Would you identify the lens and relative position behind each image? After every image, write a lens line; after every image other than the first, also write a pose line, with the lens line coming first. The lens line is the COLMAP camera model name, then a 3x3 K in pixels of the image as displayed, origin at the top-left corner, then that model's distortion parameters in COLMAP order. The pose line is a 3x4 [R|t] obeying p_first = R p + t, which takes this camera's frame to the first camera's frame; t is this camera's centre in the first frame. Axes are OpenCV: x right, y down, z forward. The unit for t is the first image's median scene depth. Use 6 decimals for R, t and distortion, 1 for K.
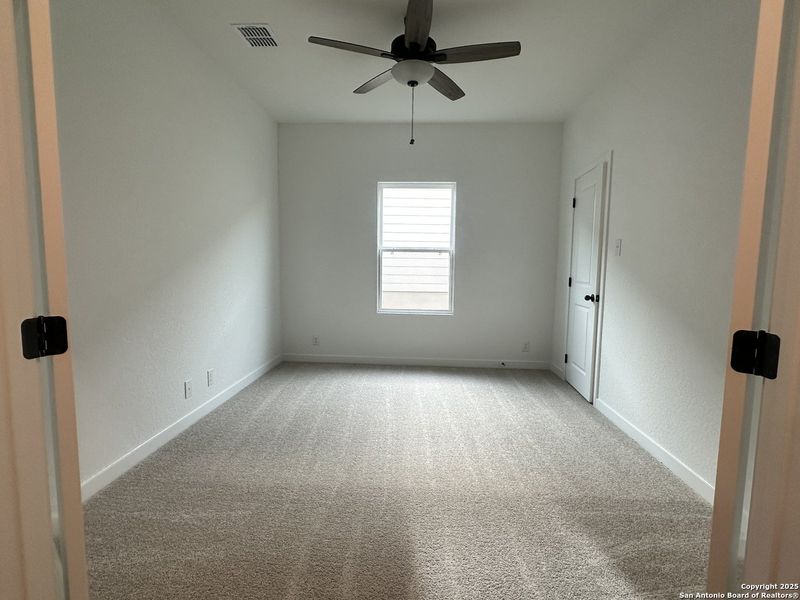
lens RADIAL K [[435.1, 0, 410.3], [0, 435.1, 305.4], [0, 0, 1]] dist [0.000905, 0.001017]
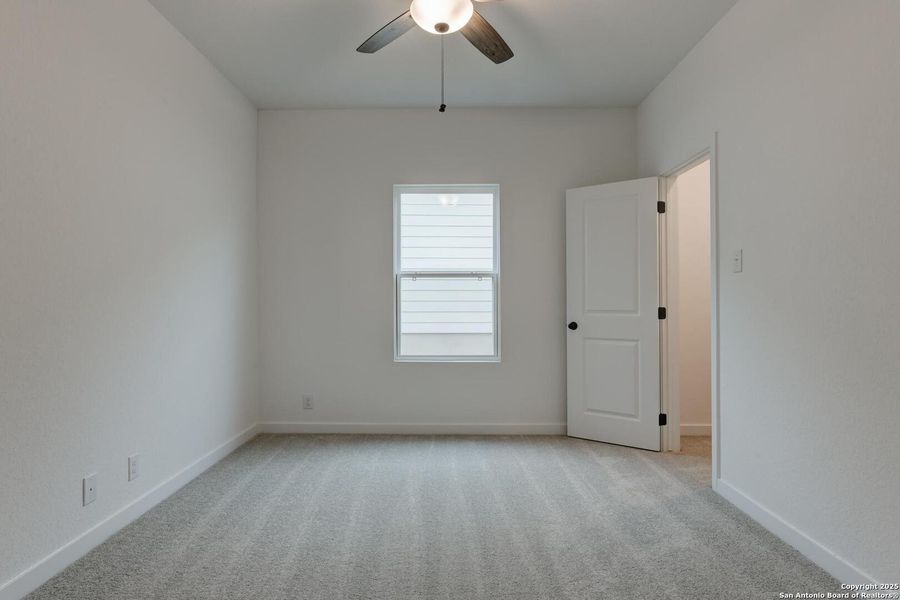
lens RADIAL K [[540.0, 0, 469.4], [0, 540.0, 299.7], [0, 0, 1]] dist [-0.002620, -0.000050]
pose [[0.998000, -0.015090, 0.061383, -0.008172], [0.020930, 0.995195, -0.095646, 0.005321], [-0.059645, 0.096739, 0.993521, 0.129193]]
